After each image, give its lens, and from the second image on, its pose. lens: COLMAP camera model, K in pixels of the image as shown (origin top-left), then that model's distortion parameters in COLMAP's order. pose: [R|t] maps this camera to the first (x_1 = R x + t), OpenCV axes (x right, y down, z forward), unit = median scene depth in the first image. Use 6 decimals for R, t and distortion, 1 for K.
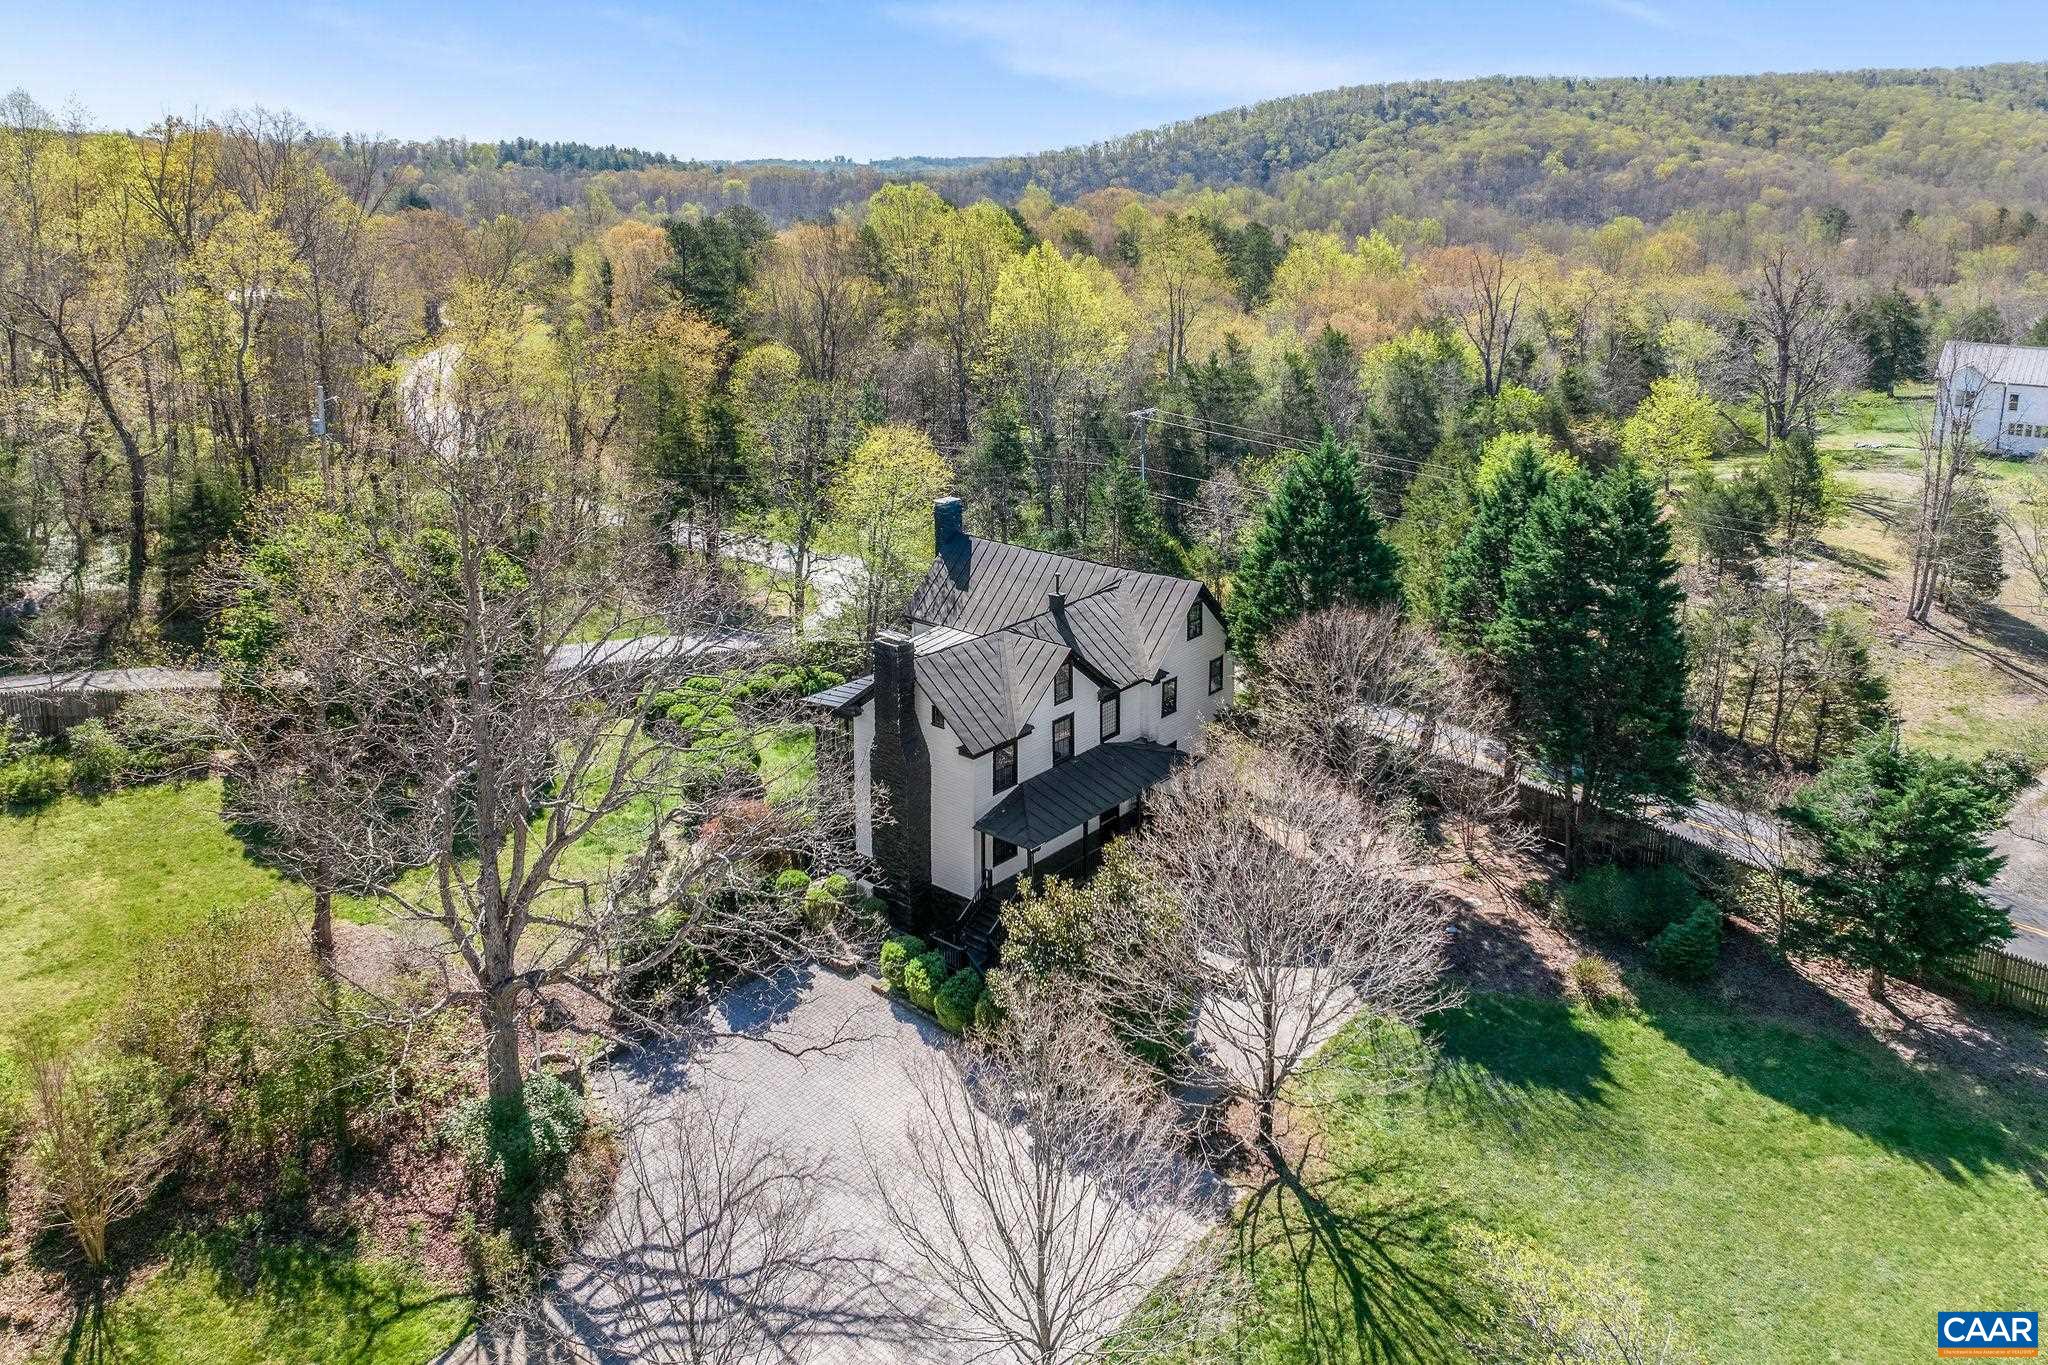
lens RADIAL K [[1216.9, 0, 1043.1], [0, 1216.9, 678.2], [0, 0, 1]] dist [-0.029702, 0.002627]
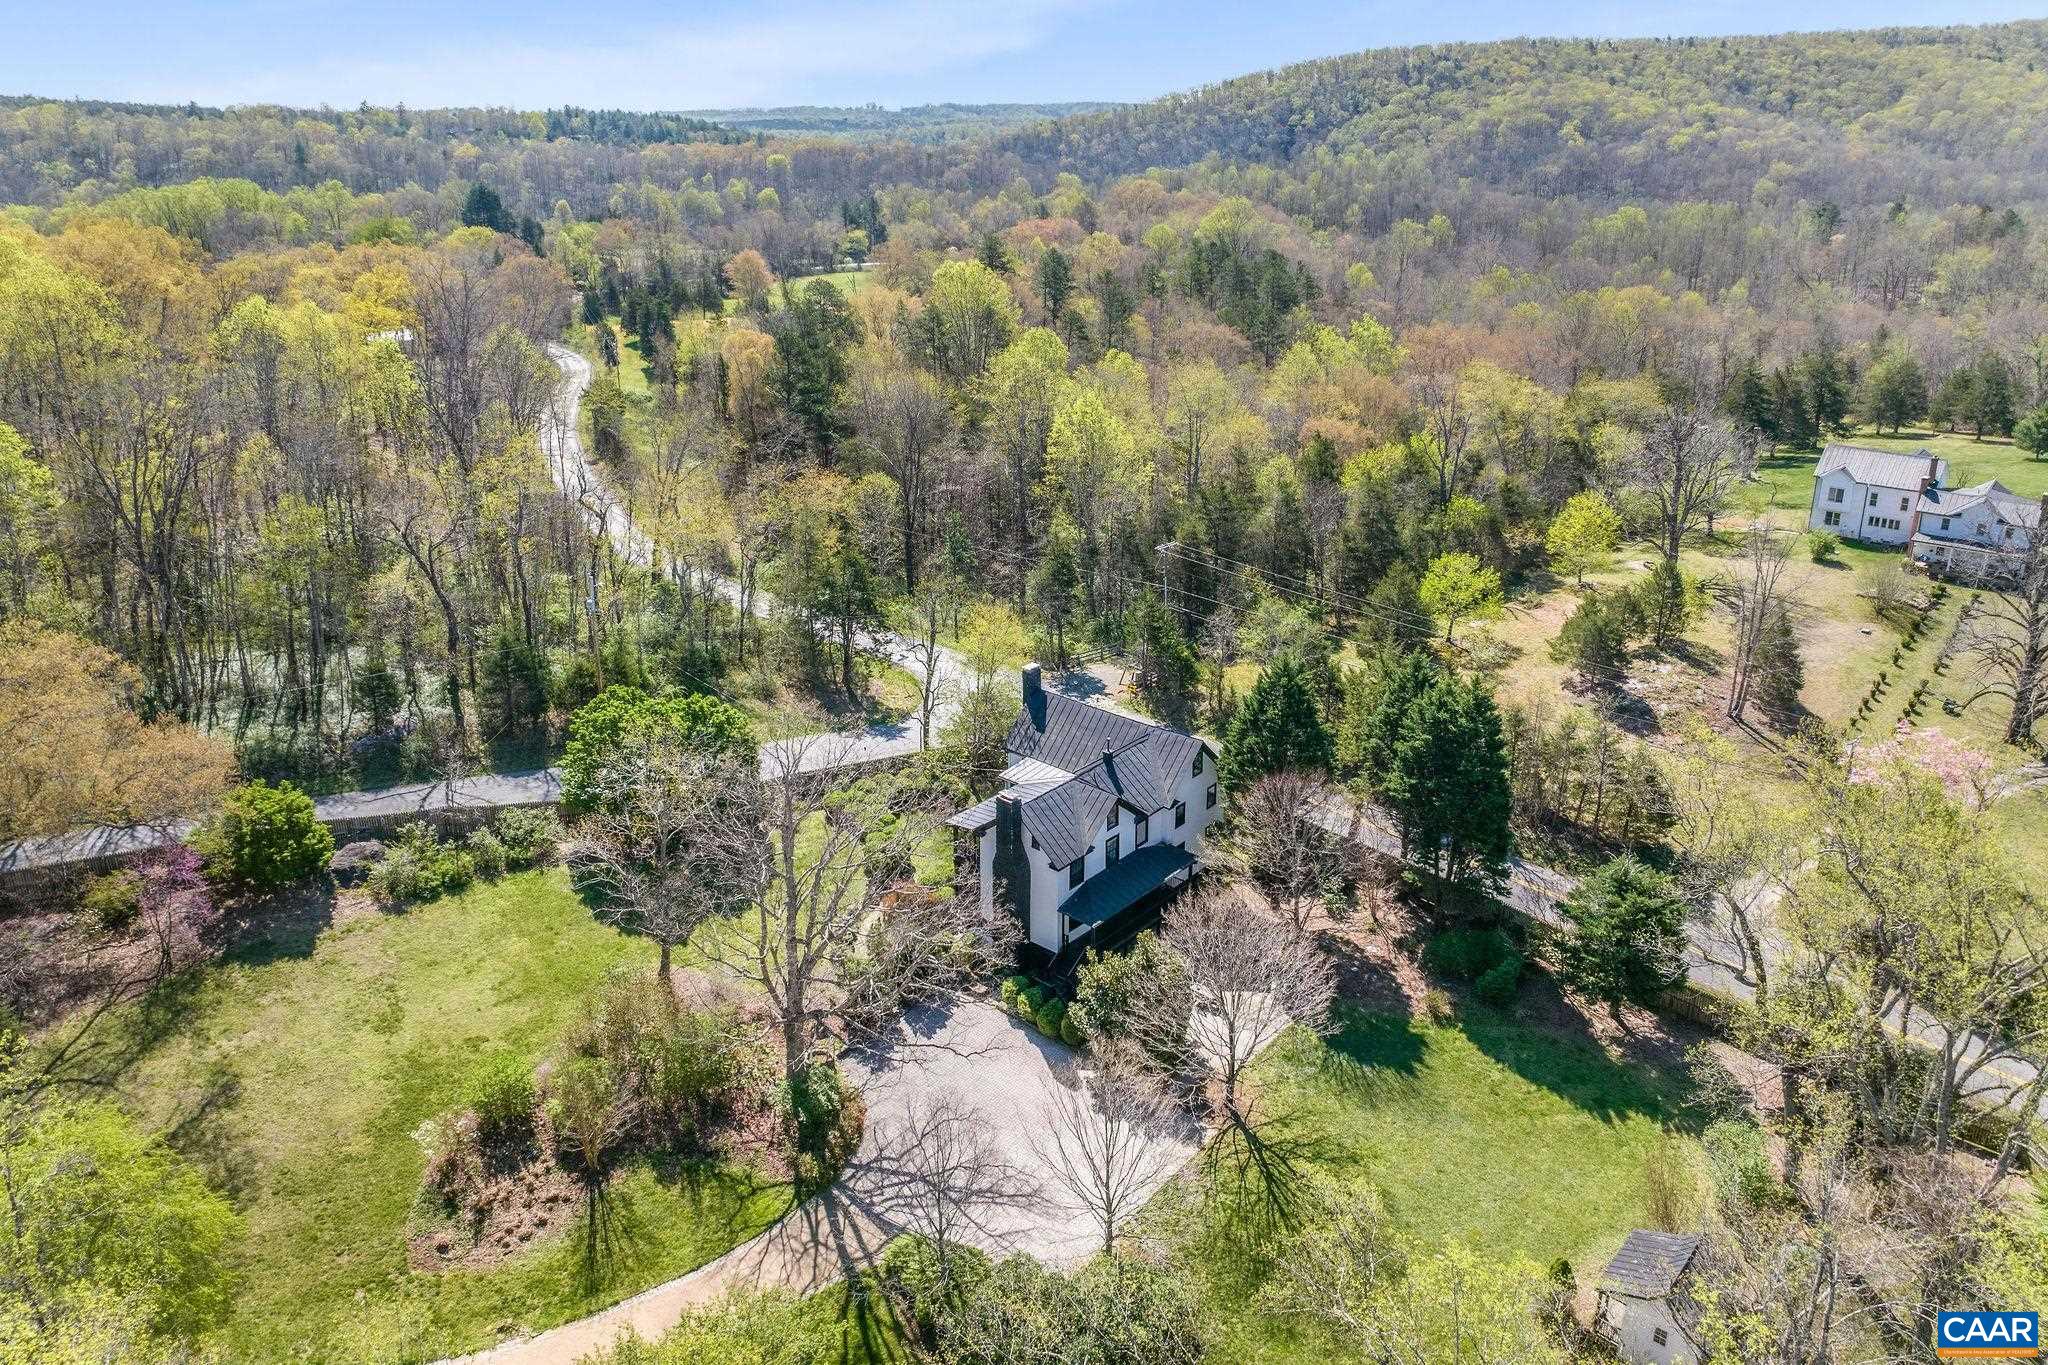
lens RADIAL K [[1424.0, 0, 1027.5], [0, 1424.0, 644.0], [0, 0, 1]] dist [-0.039135, 0.005700]
pose [[0.999890, 0.002654, -0.014609, -0.066006], [-0.000909, 0.992995, 0.118153, -0.426611], [0.014820, -0.118127, 0.992888, -0.793550]]
